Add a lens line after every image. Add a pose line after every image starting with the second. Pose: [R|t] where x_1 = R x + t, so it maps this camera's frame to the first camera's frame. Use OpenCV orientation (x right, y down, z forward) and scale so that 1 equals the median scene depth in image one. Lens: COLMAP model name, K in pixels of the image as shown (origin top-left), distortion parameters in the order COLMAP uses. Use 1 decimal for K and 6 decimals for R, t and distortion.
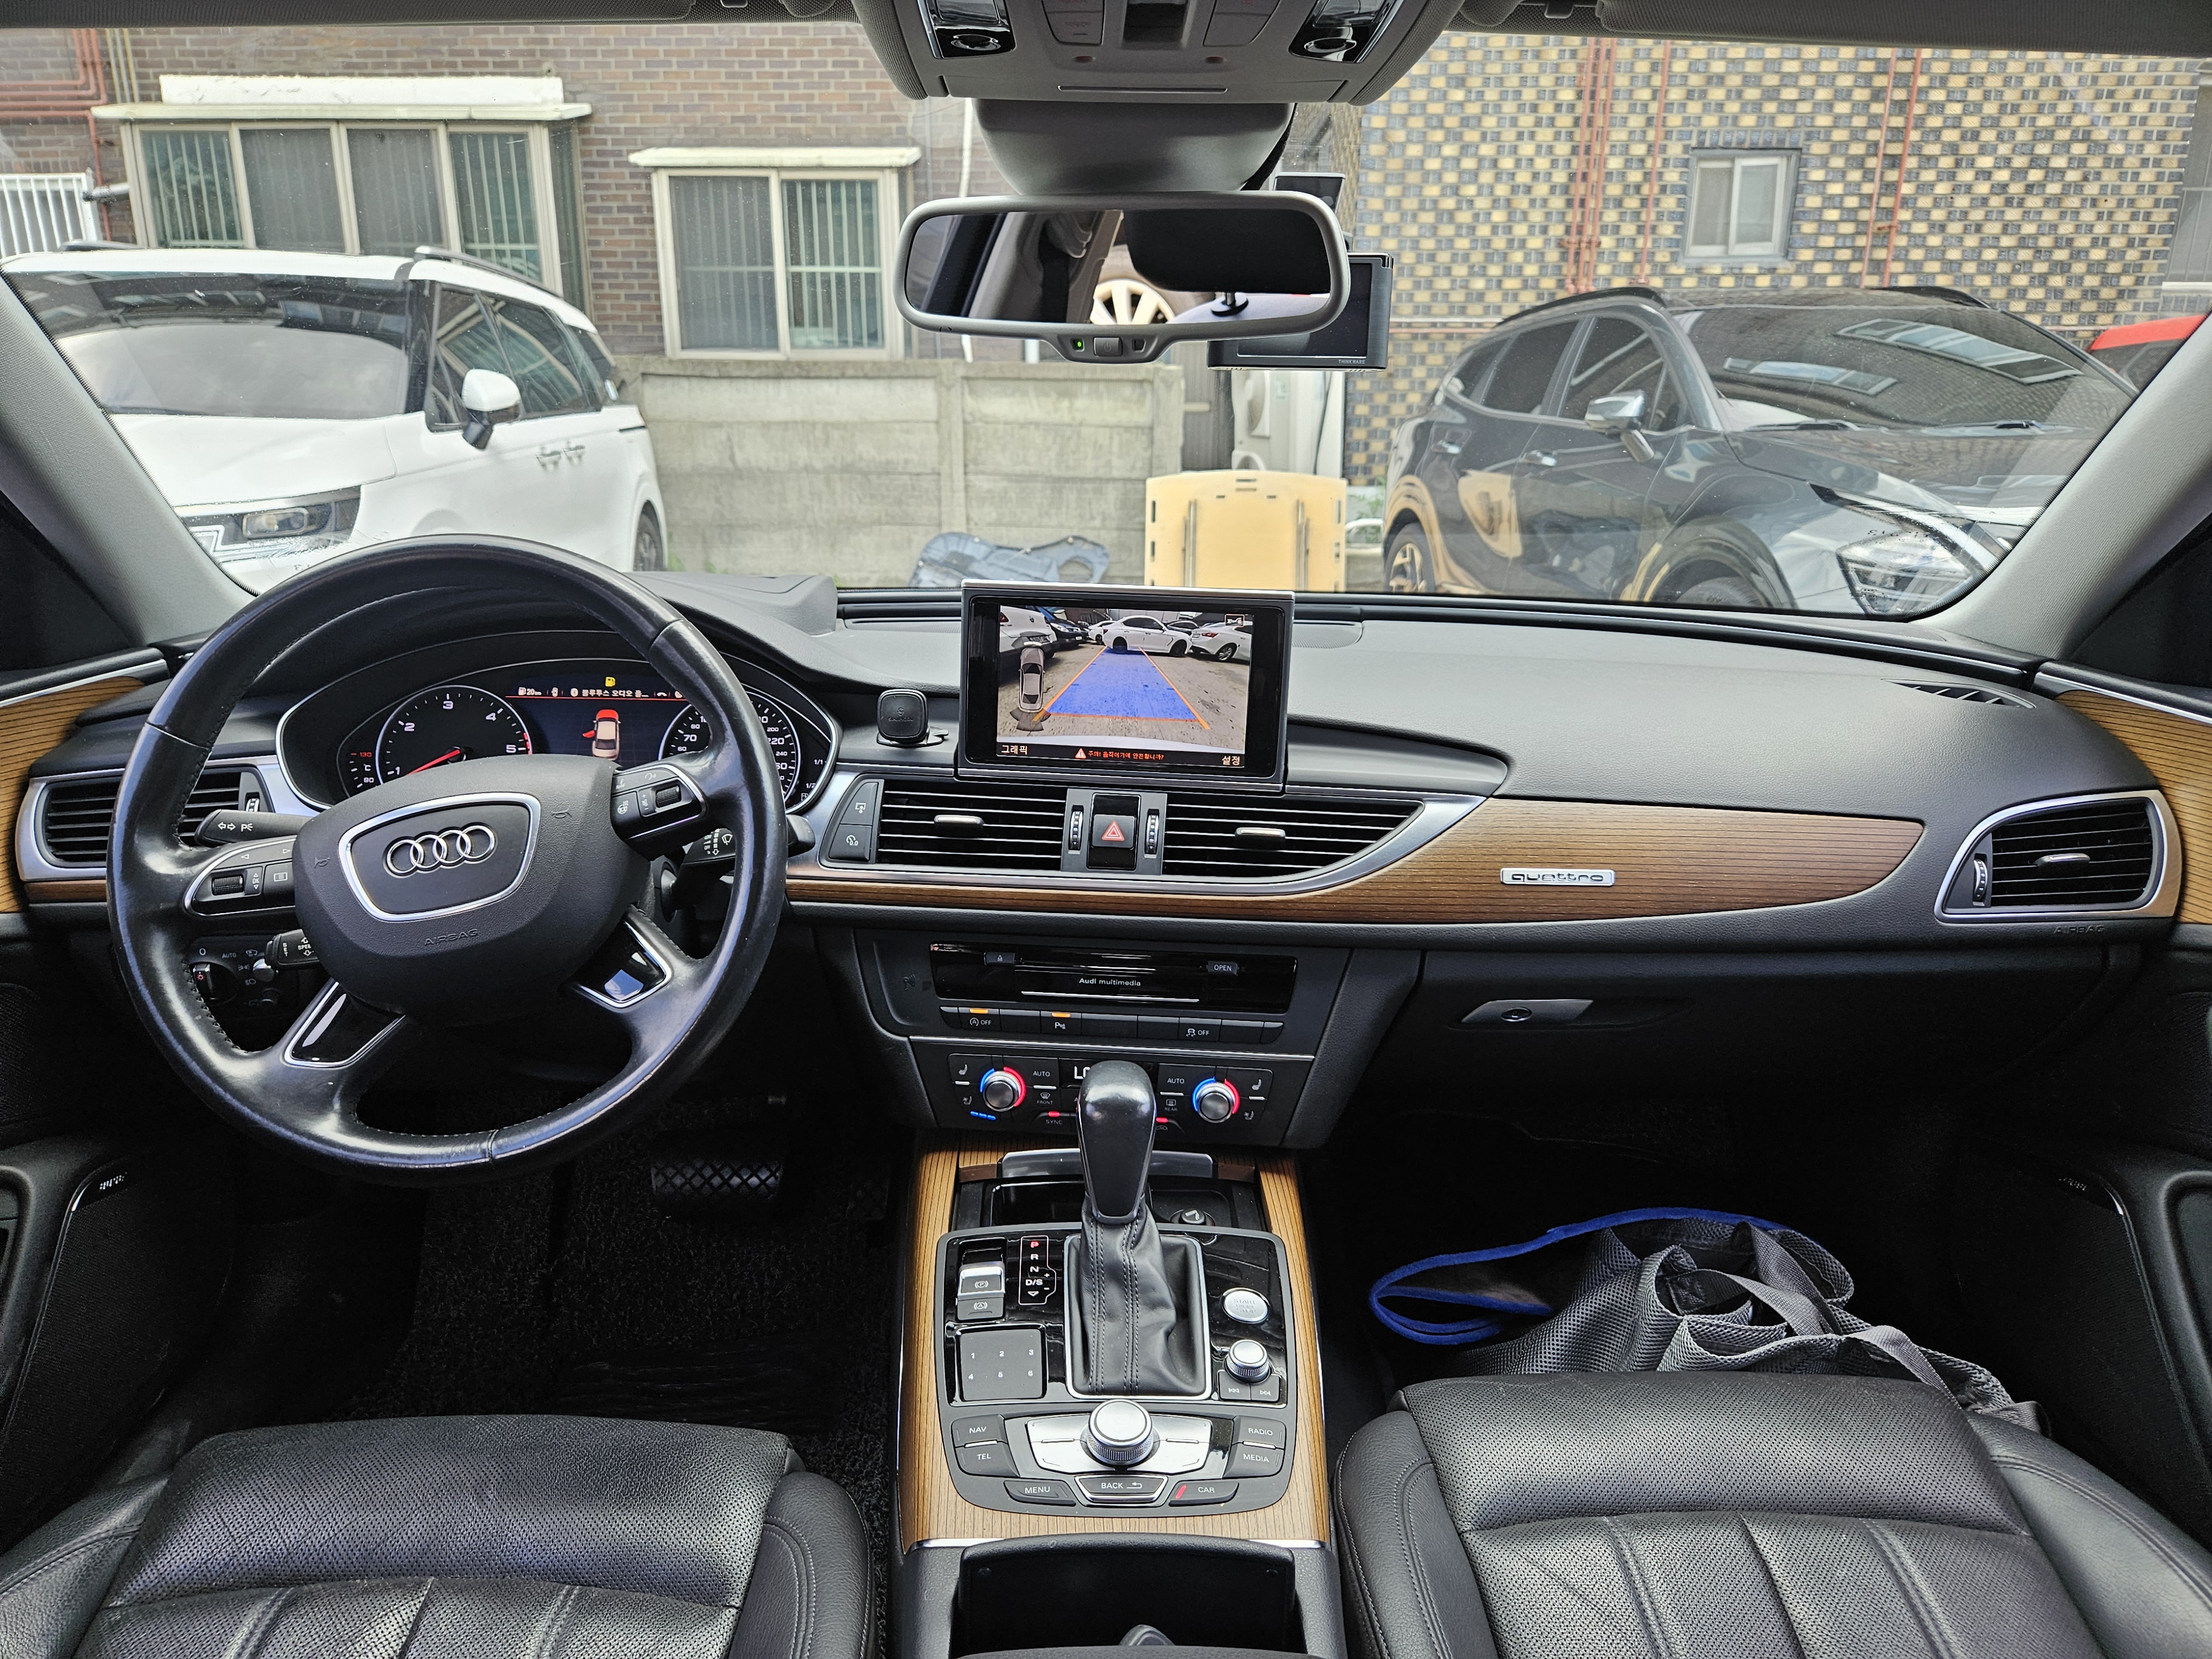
lens RADIAL K [[1482.1, 0, 1093.8], [0, 1482.1, 841.4], [0, 0, 1]] dist [0.066915, -0.054386]
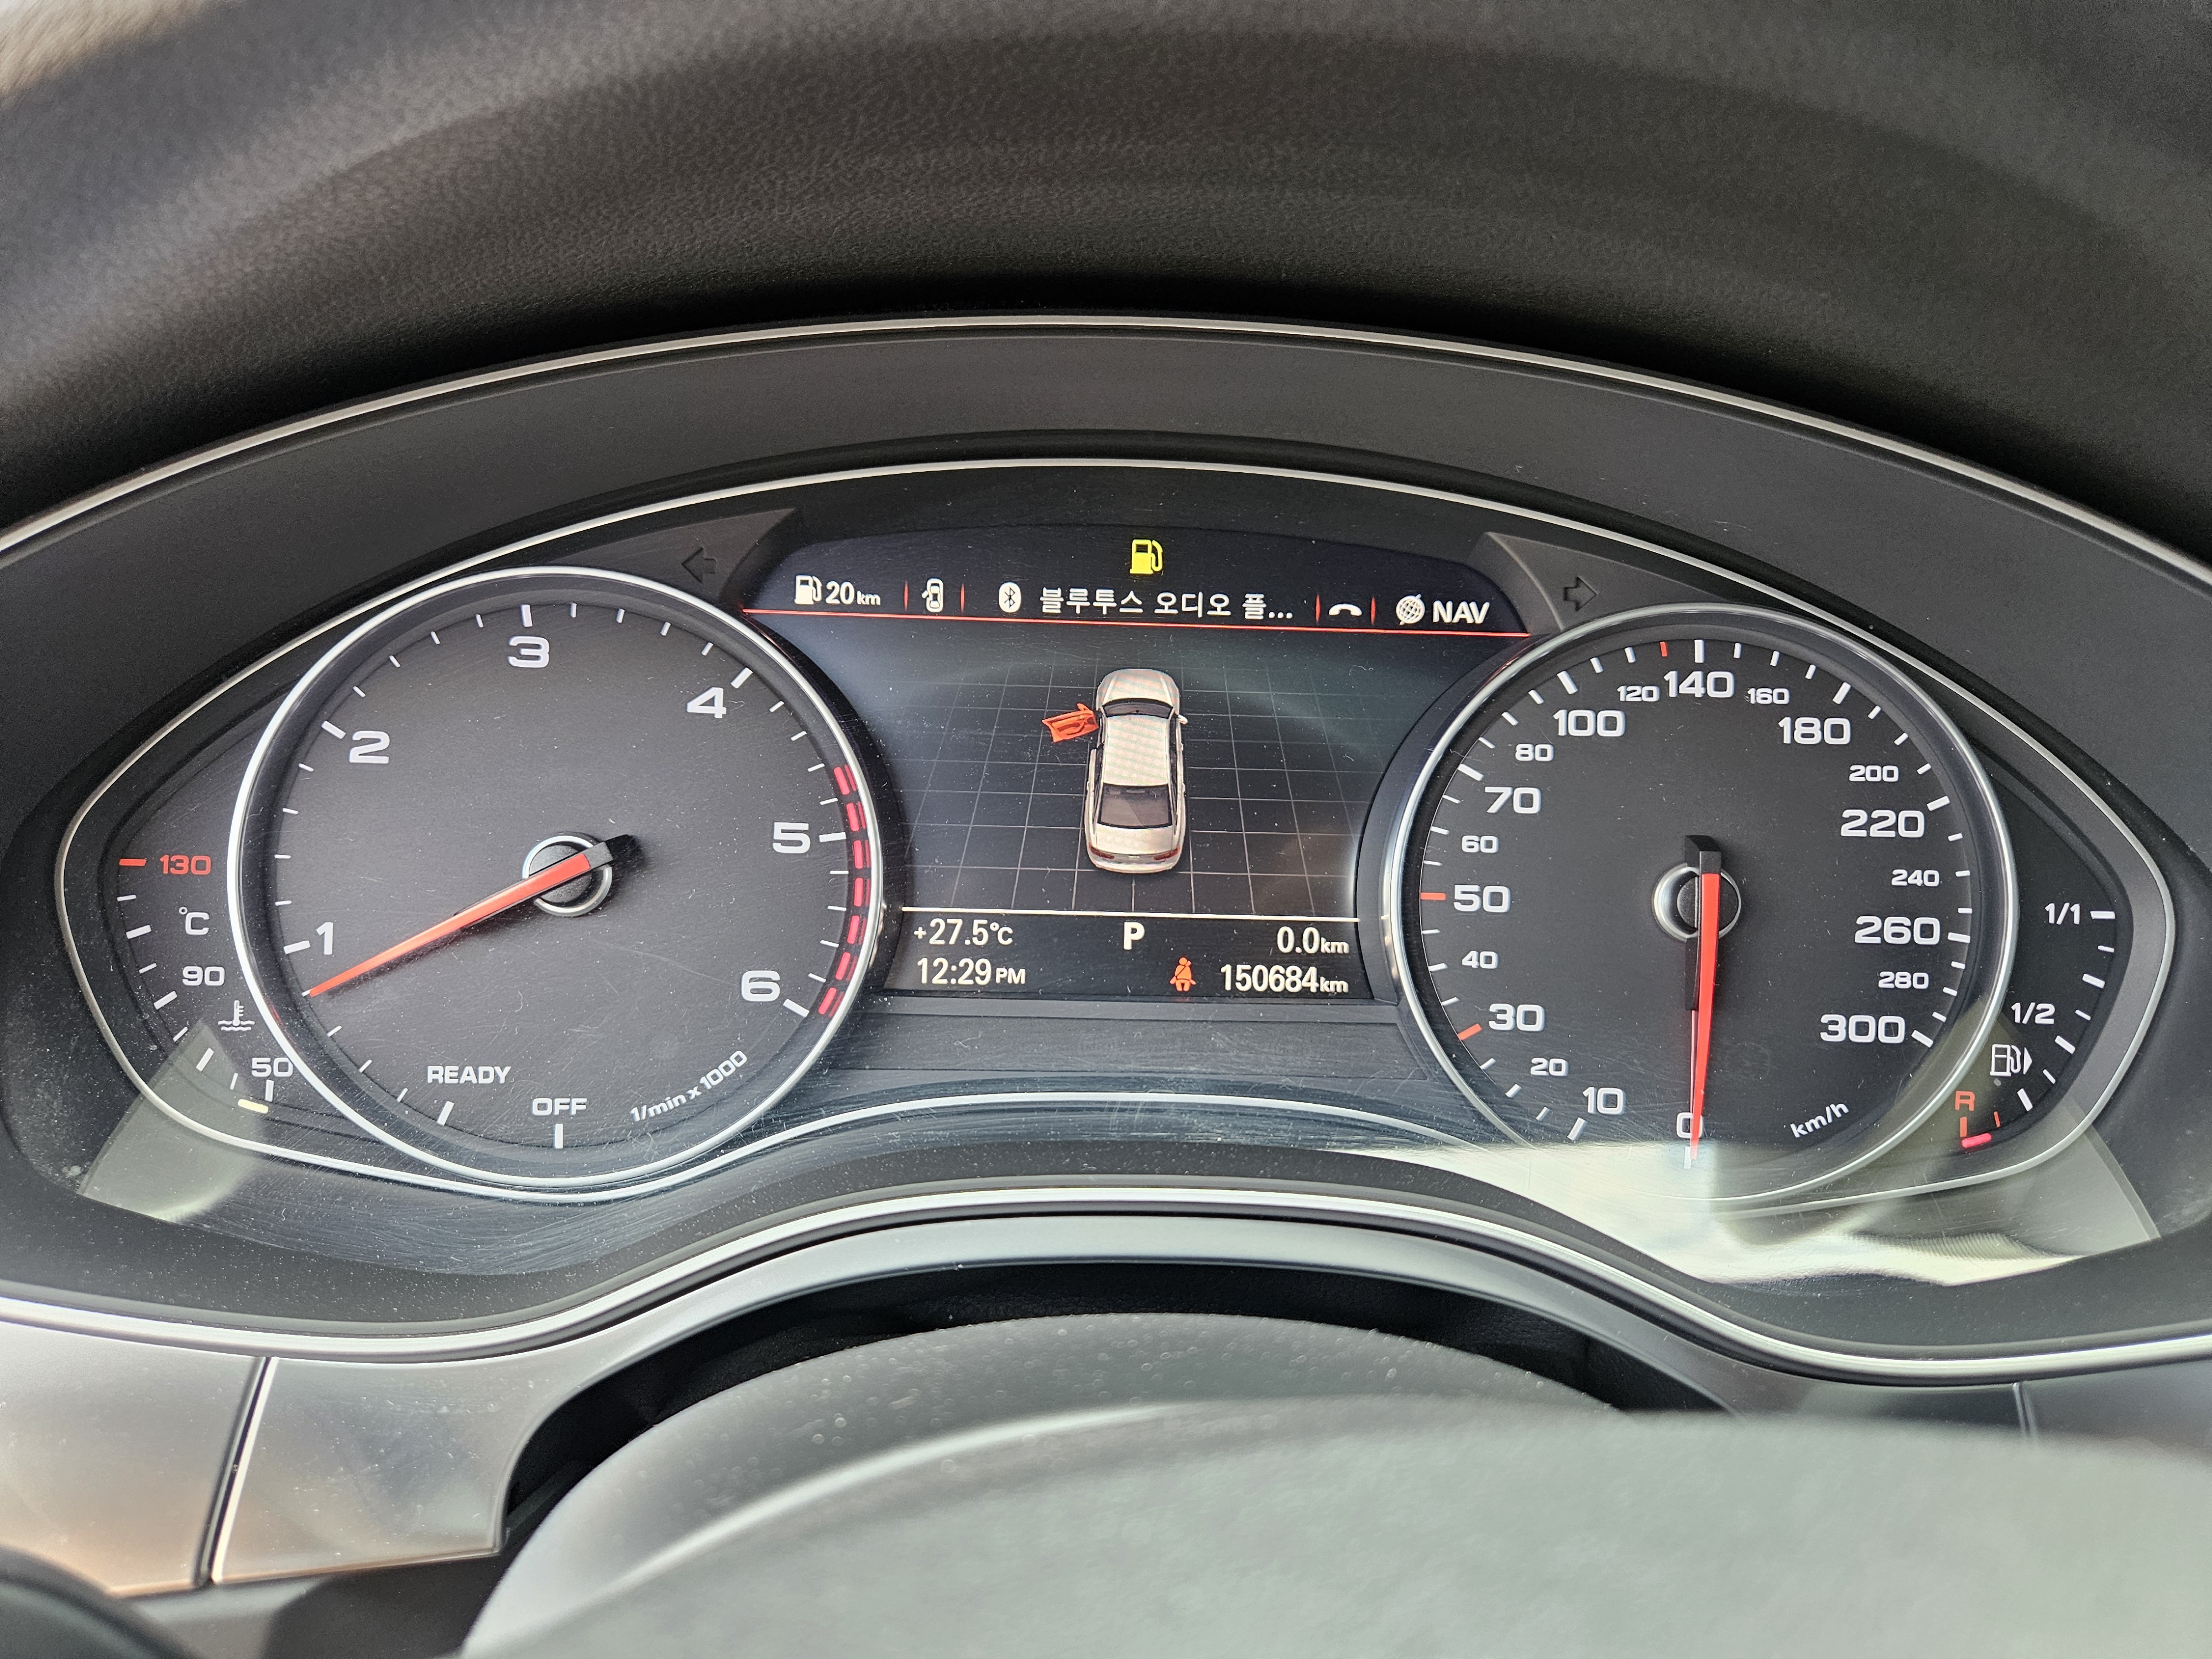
lens RADIAL K [[1482.1, 0, 1102.4], [0, 1482.1, 838.8], [0, 0, 1]] dist [0.066915, -0.054386]
pose [[0.999836, 0.015984, 0.008531, -0.081097], [-0.016876, 0.992929, 0.117505, -0.021584], [-0.006592, -0.117630, 0.993036, 0.180558]]
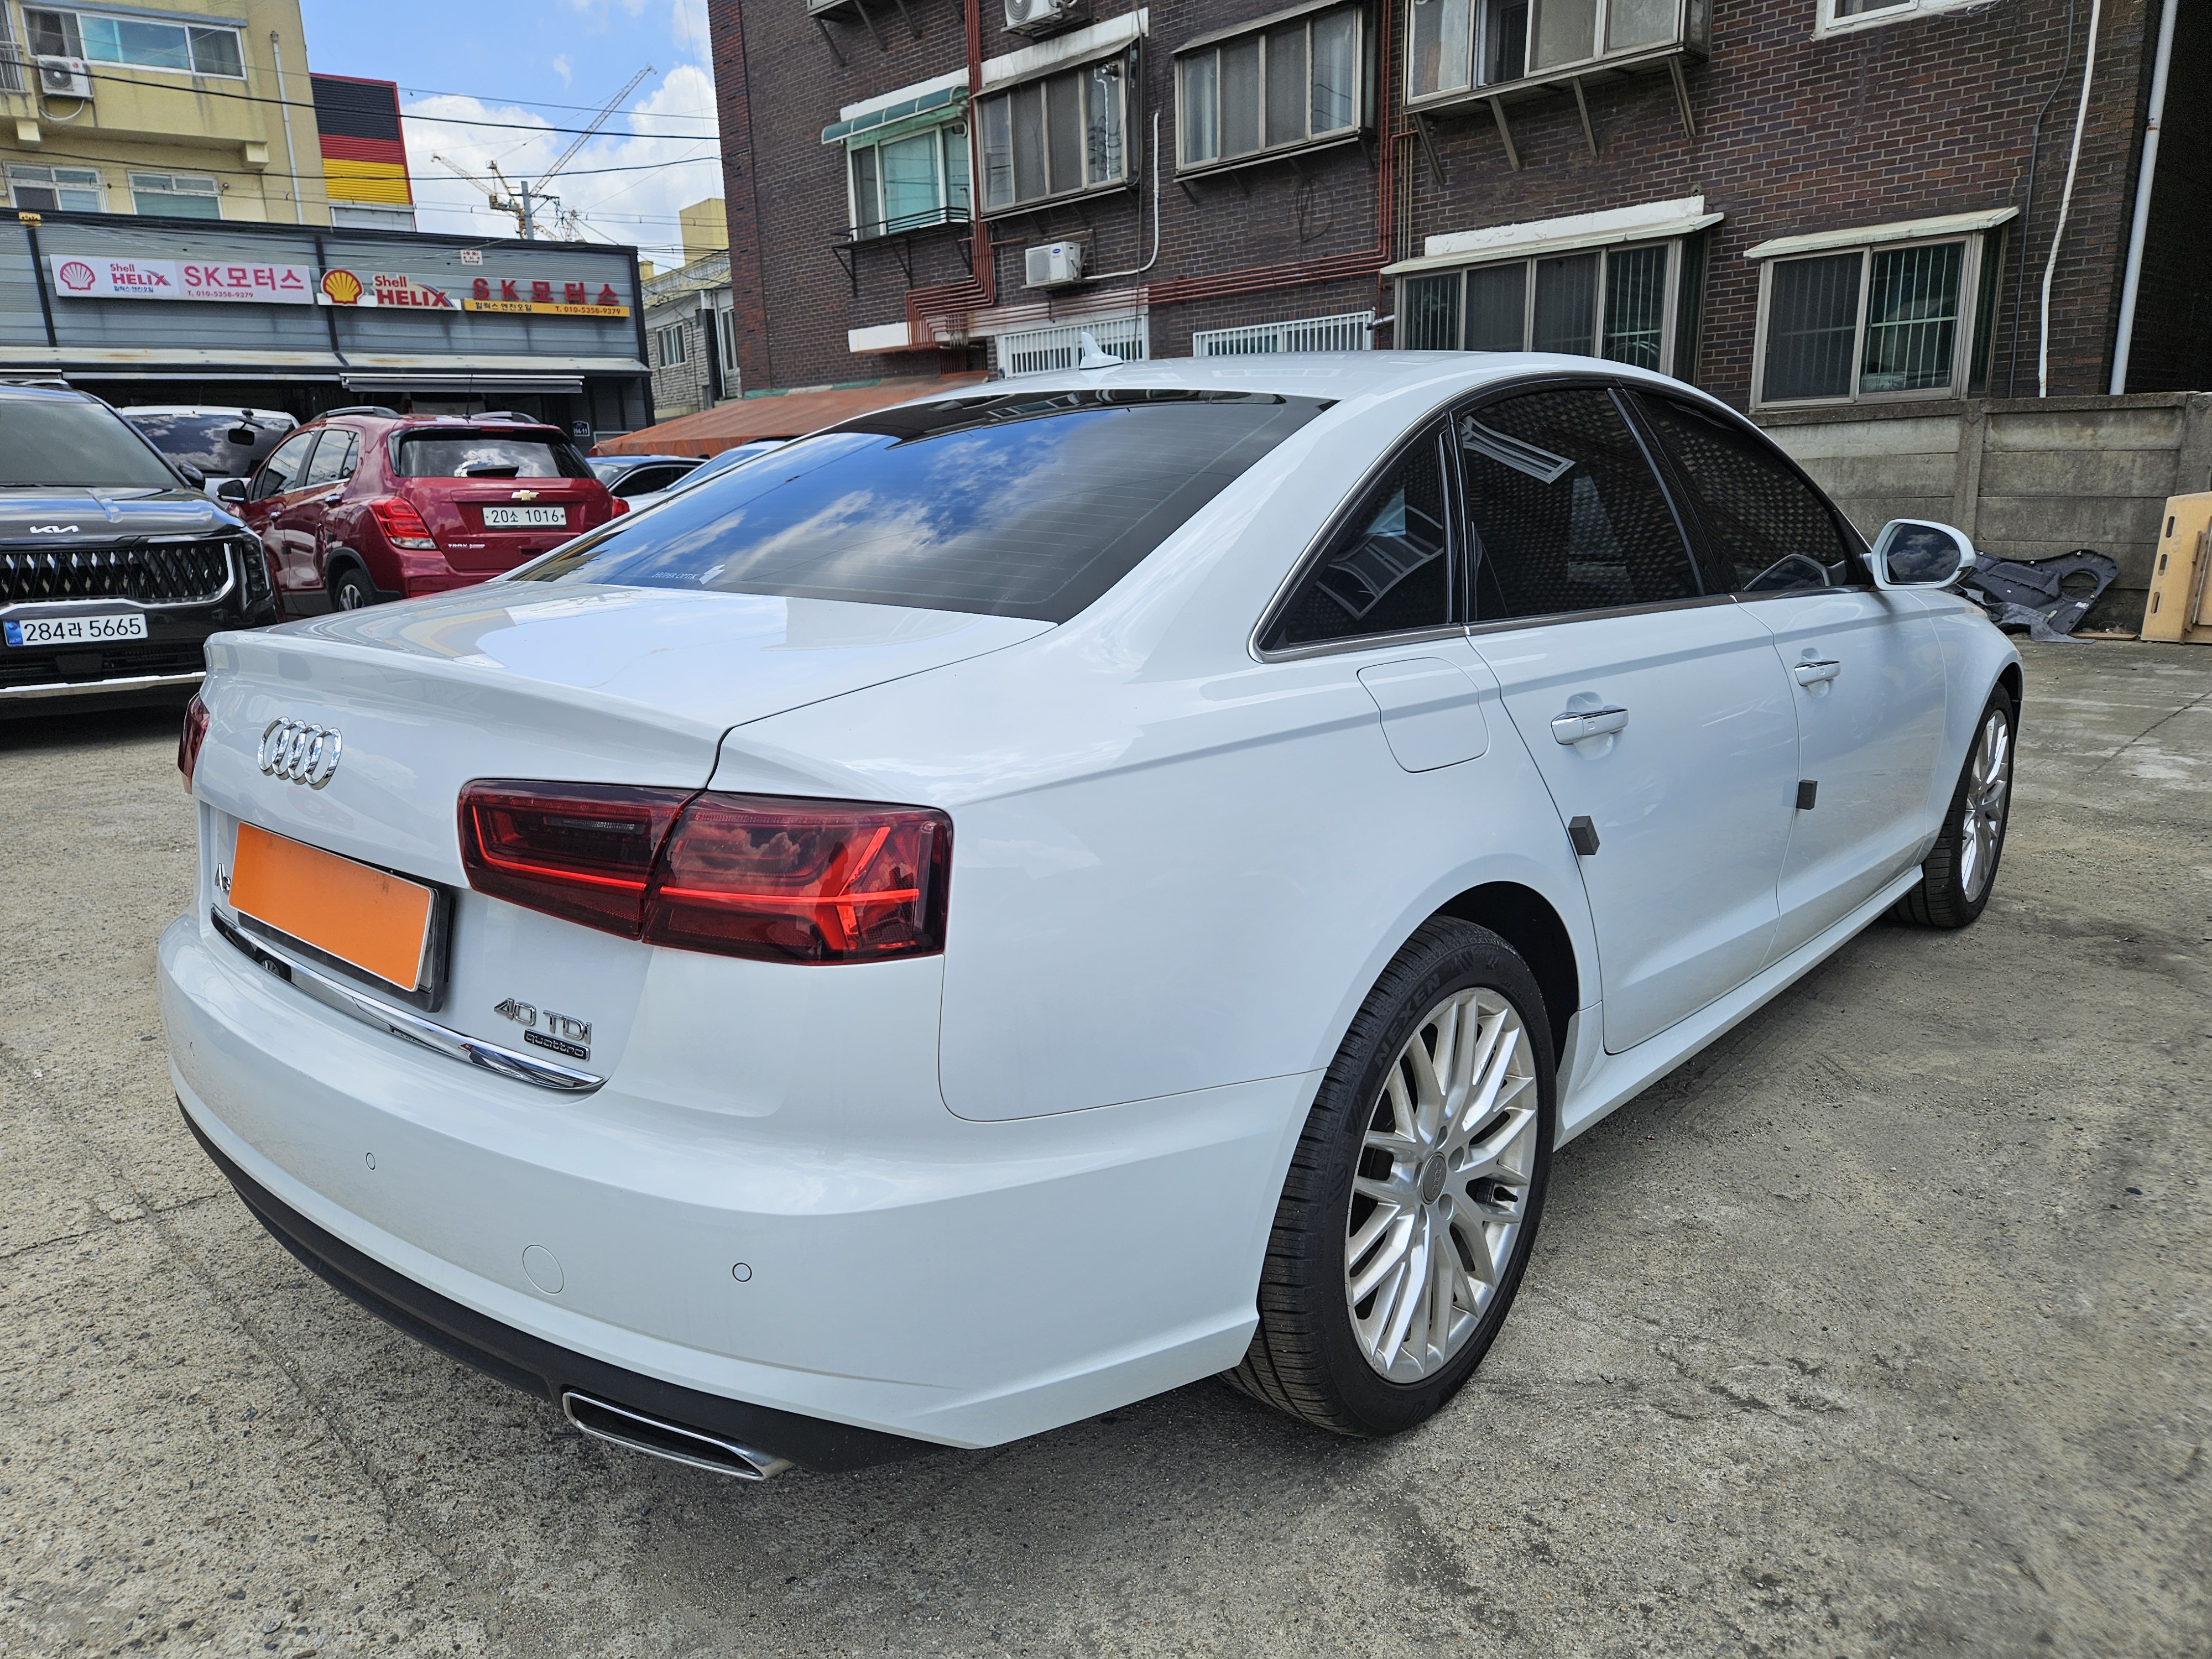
lens RADIAL K [[1482.1, 0, 1074.9], [0, 1482.1, 852.7], [0, 0, 1]] dist [0.066915, -0.054386]
pose [[0.733818, 0.139394, -0.664892, 0.332509], [-0.146061, 0.988207, 0.045974, 0.115453], [0.663459, 0.063378, 0.745524, -0.492831]]
